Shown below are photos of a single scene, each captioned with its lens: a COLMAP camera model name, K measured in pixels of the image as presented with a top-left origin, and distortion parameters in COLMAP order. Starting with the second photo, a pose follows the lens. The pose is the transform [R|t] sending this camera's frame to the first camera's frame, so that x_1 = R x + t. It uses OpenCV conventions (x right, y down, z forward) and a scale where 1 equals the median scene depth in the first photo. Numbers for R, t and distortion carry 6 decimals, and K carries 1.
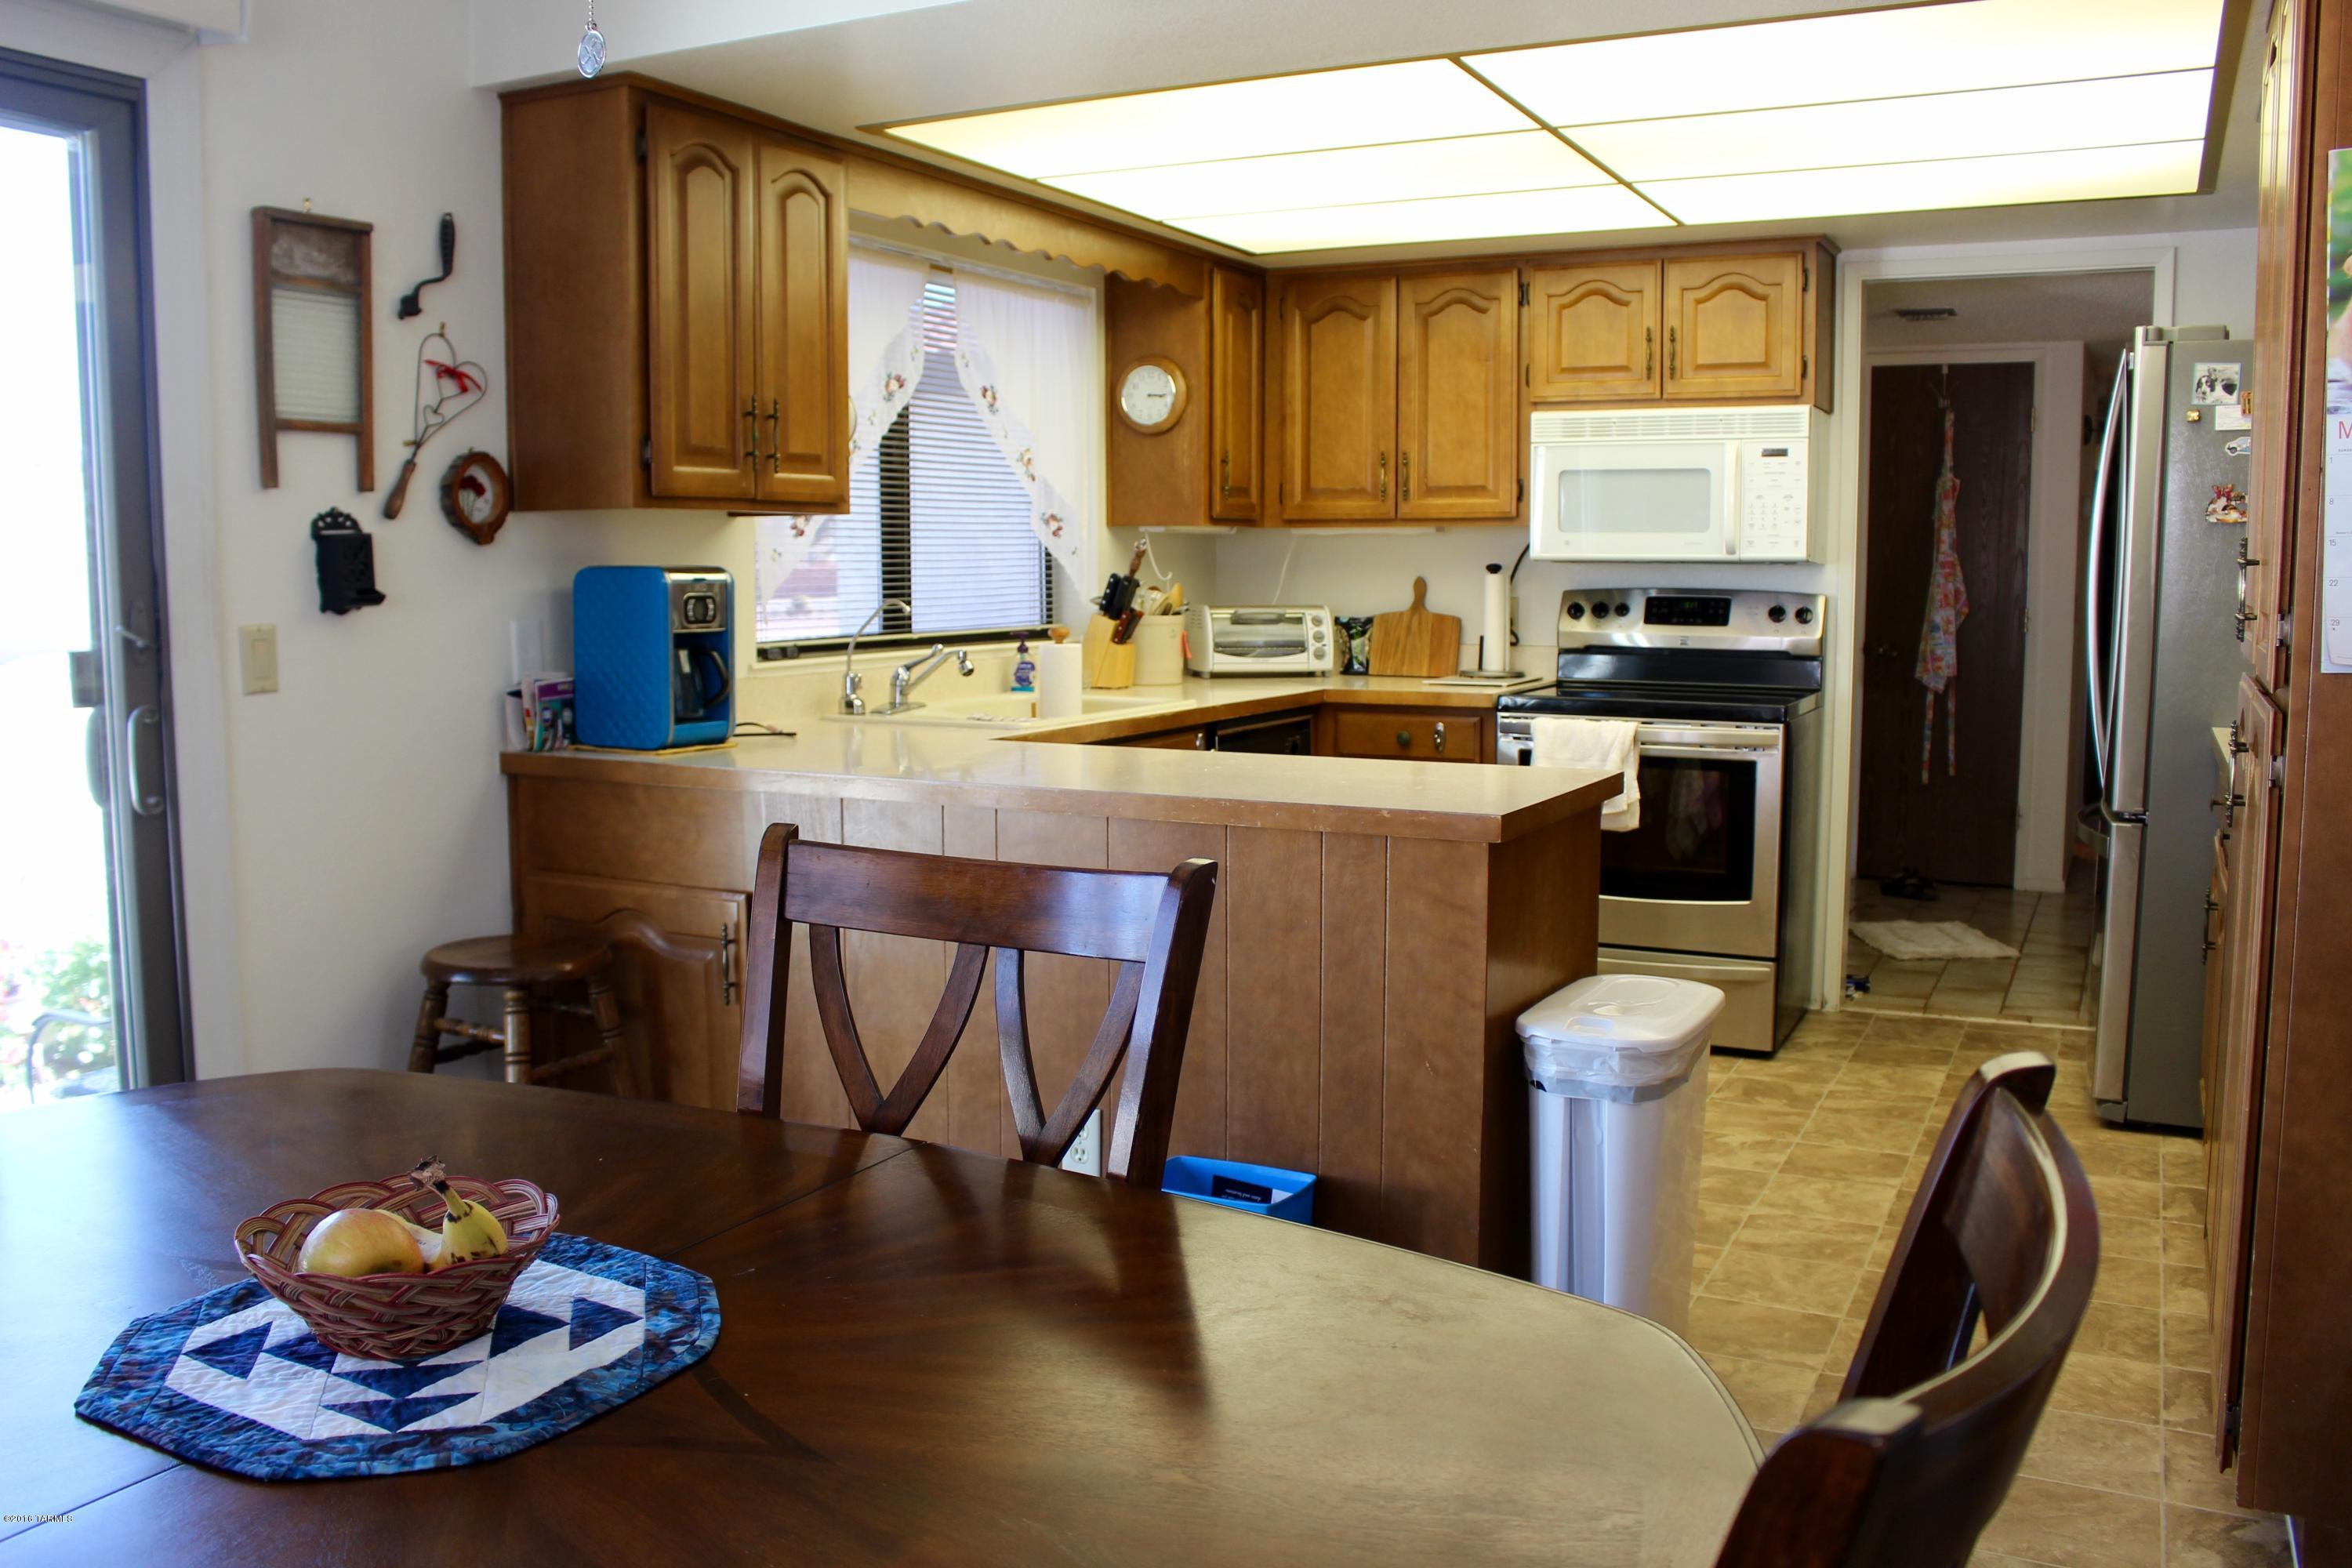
lens RADIAL K [[1941.7, 0, 1168.4], [0, 1941.7, 782.4], [0, 0, 1]] dist [-0.150778, 0.112469]
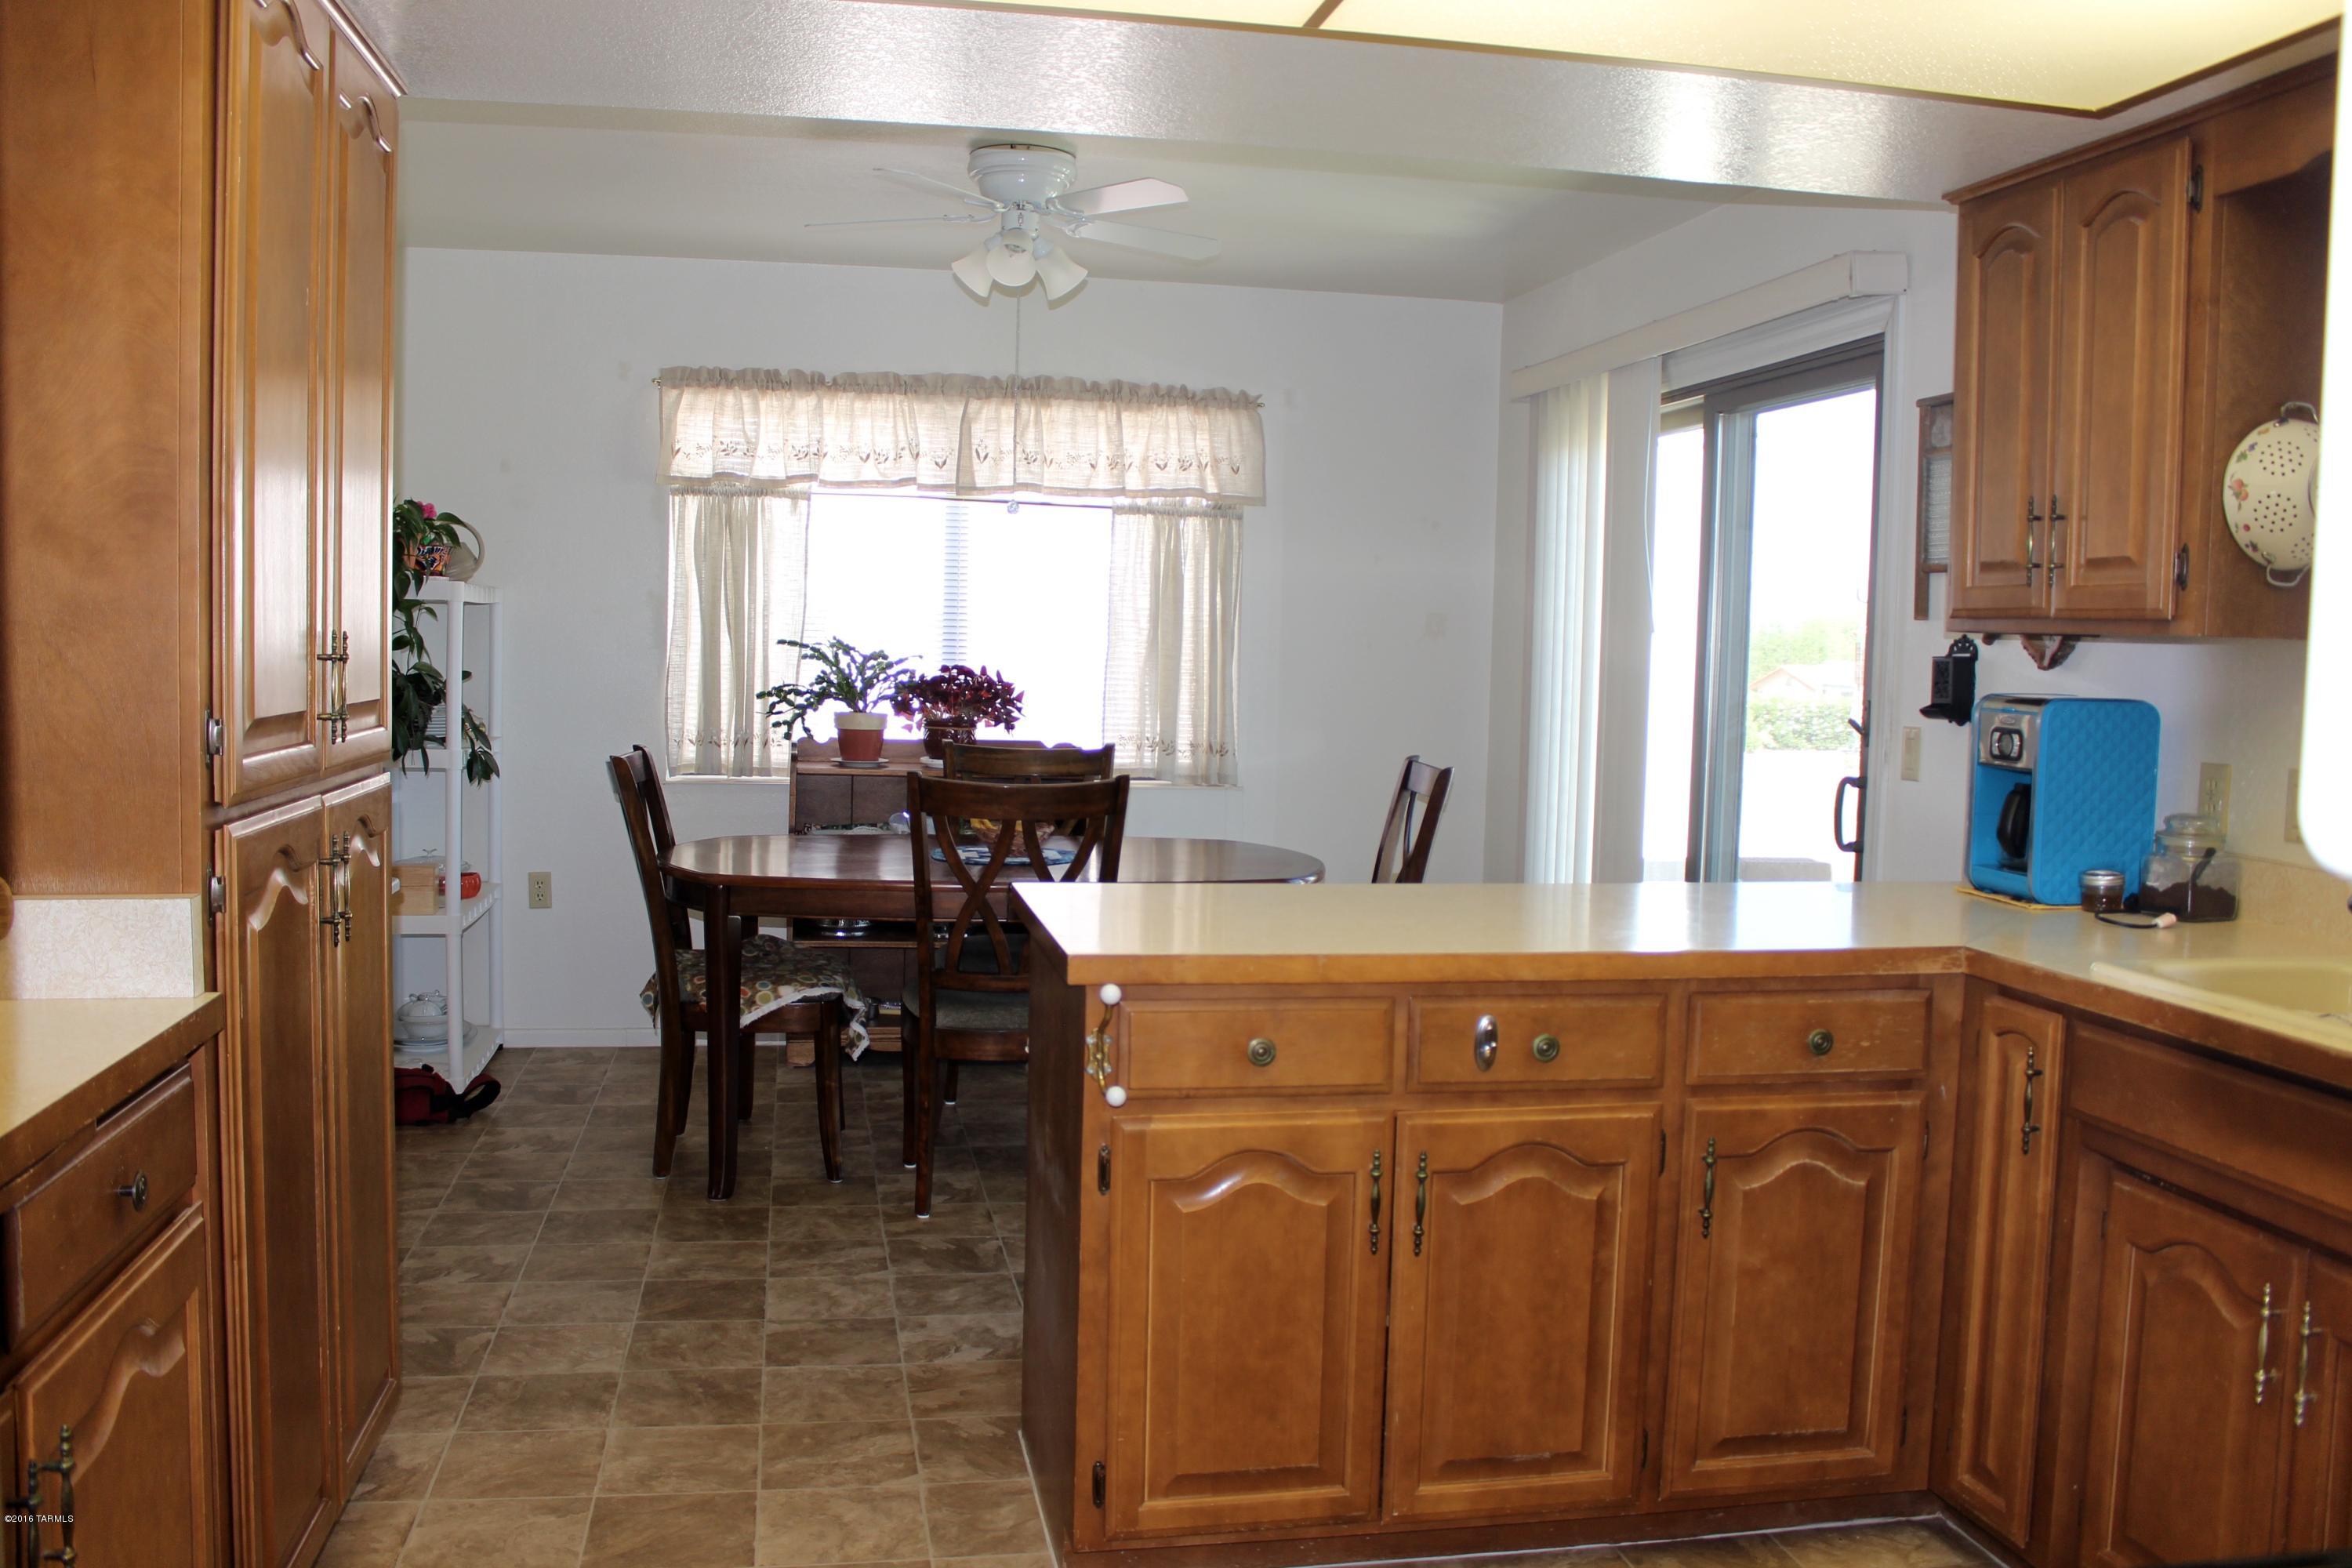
lens RADIAL K [[1941.7, 0, 1174.8], [0, 1941.7, 780.1], [0, 0, 1]] dist [-0.150778, 0.112469]
pose [[-0.783344, 0.032984, -0.620713, 0.487423], [-0.086778, 0.983009, 0.161751, -0.133254], [0.615502, 0.180571, -0.767171, 1.090997]]
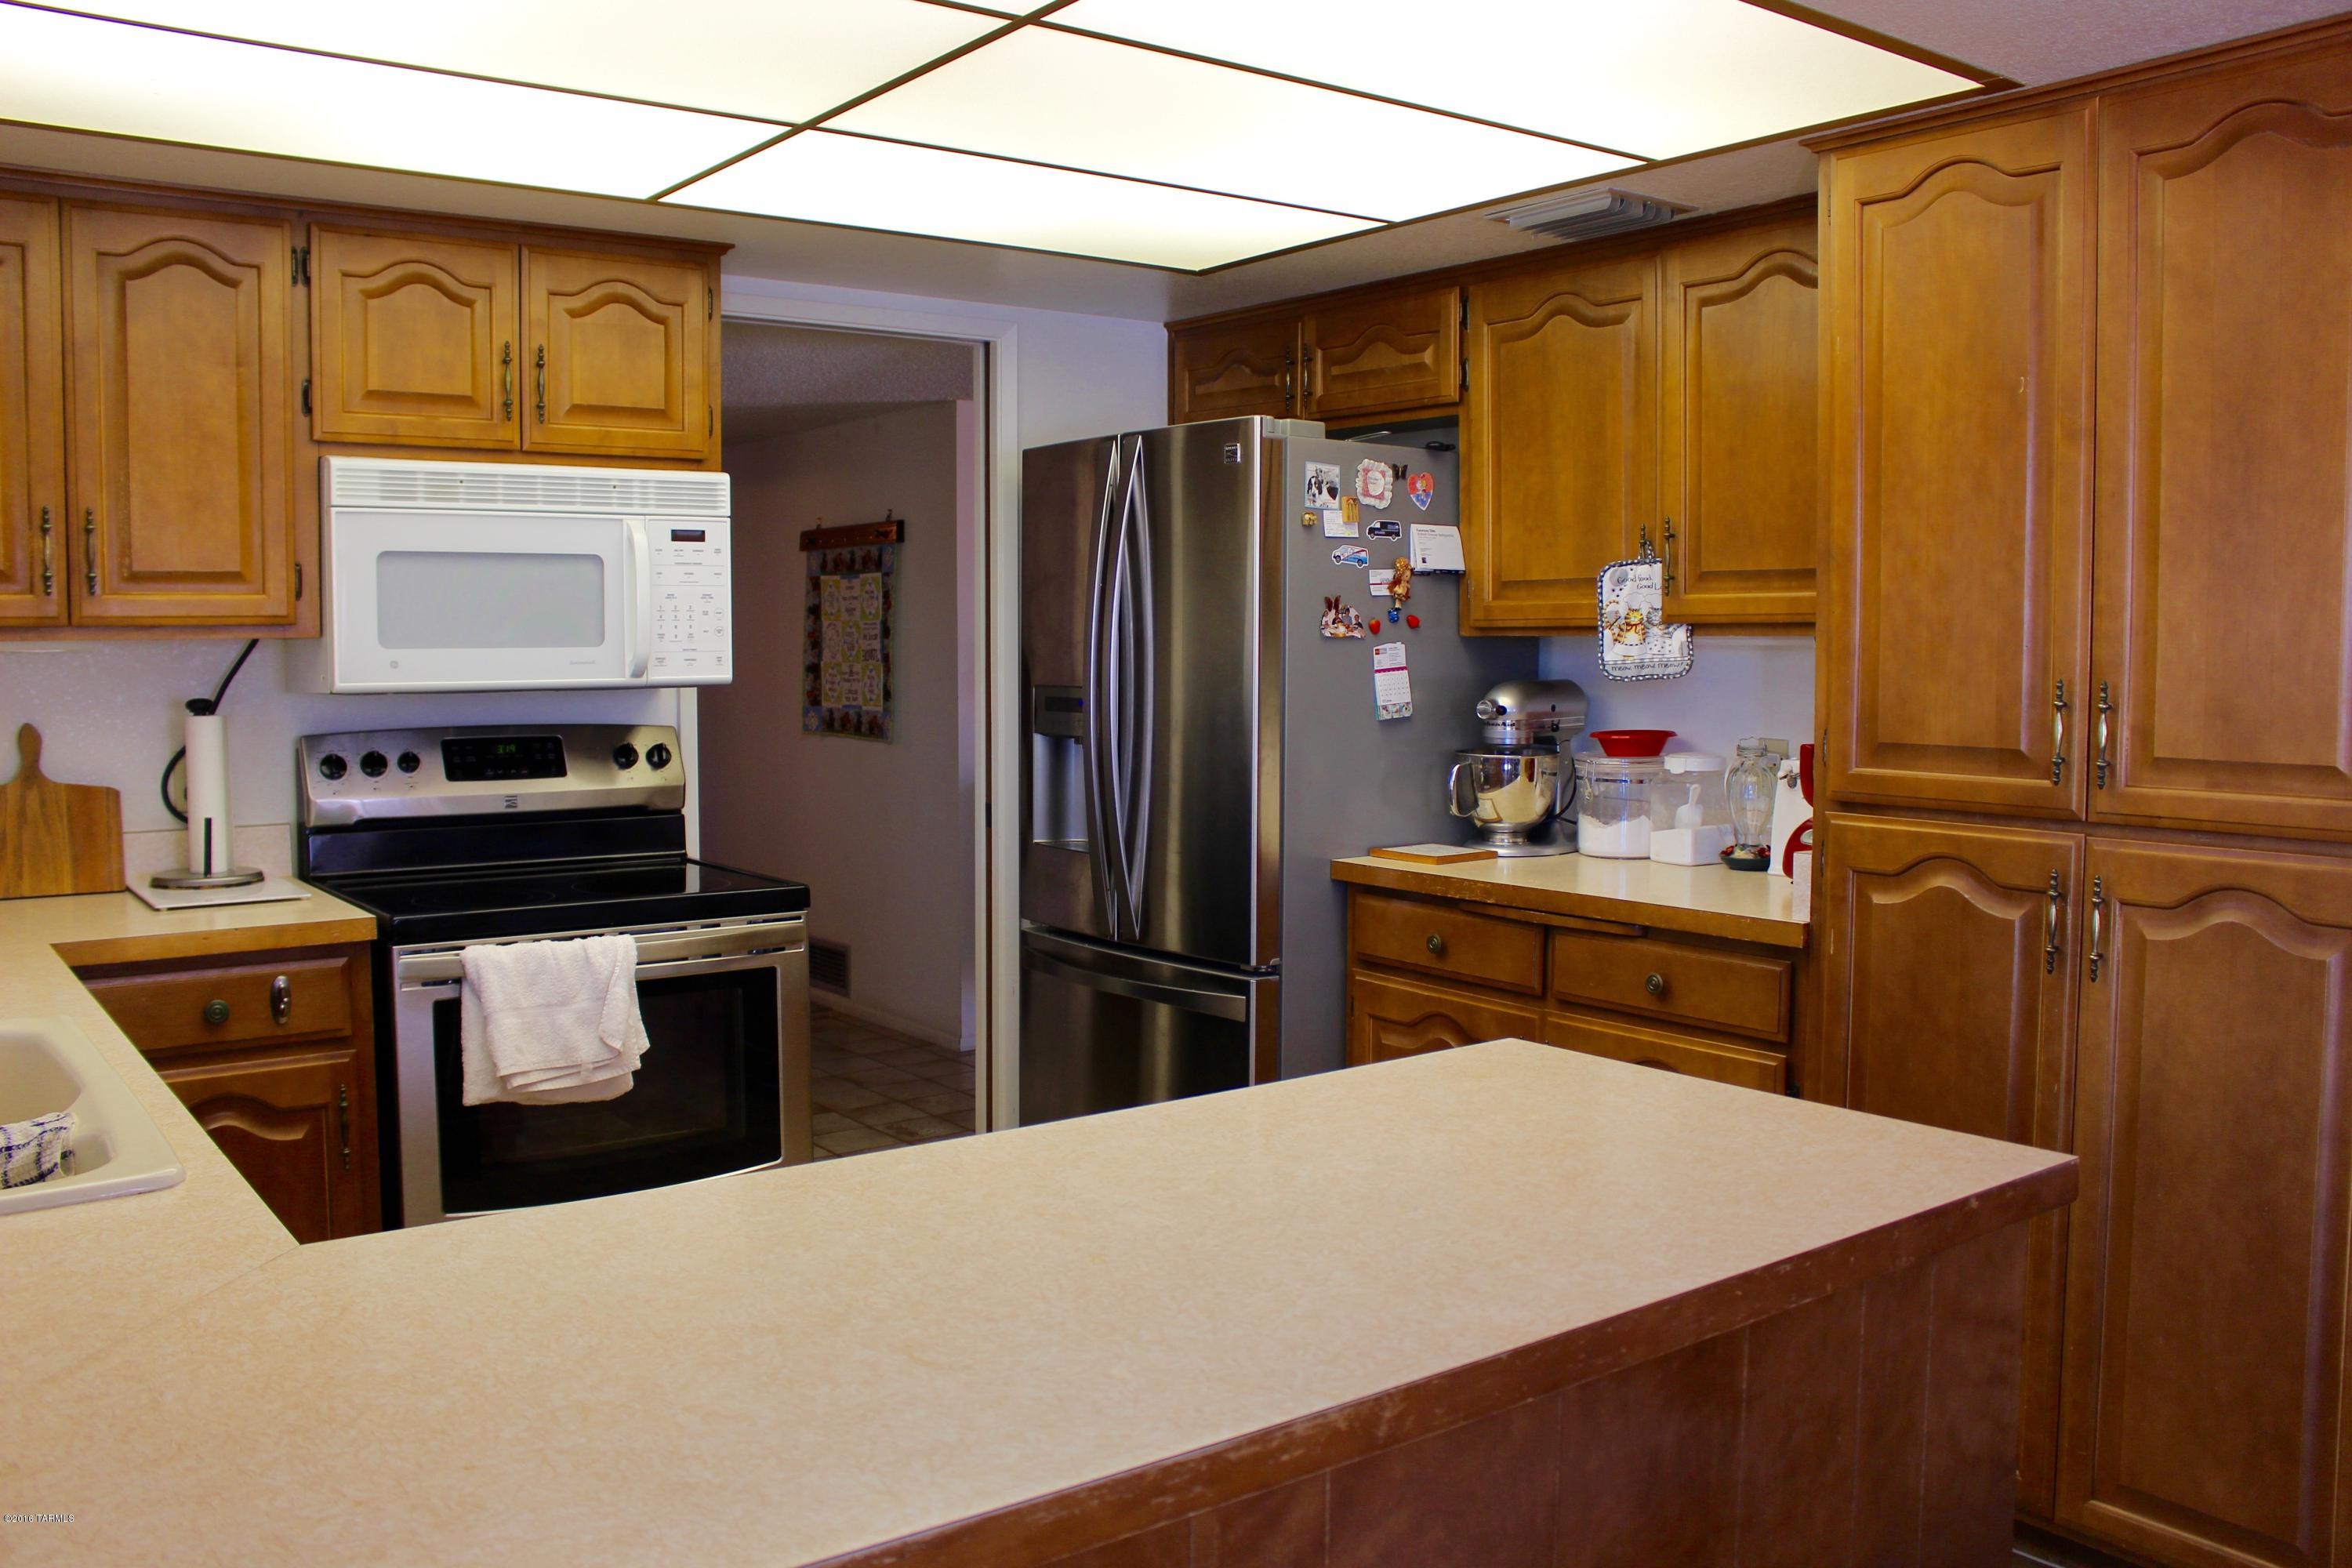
lens RADIAL K [[1941.7, 0, 1160.7], [0, 1941.7, 770.0], [0, 0, 1]] dist [-0.150778, 0.112469]
pose [[0.439138, -0.059830, 0.896425, -0.272374], [0.101639, 0.994683, 0.016598, -0.081547], [-0.892652, 0.083823, 0.442885, 0.545570]]
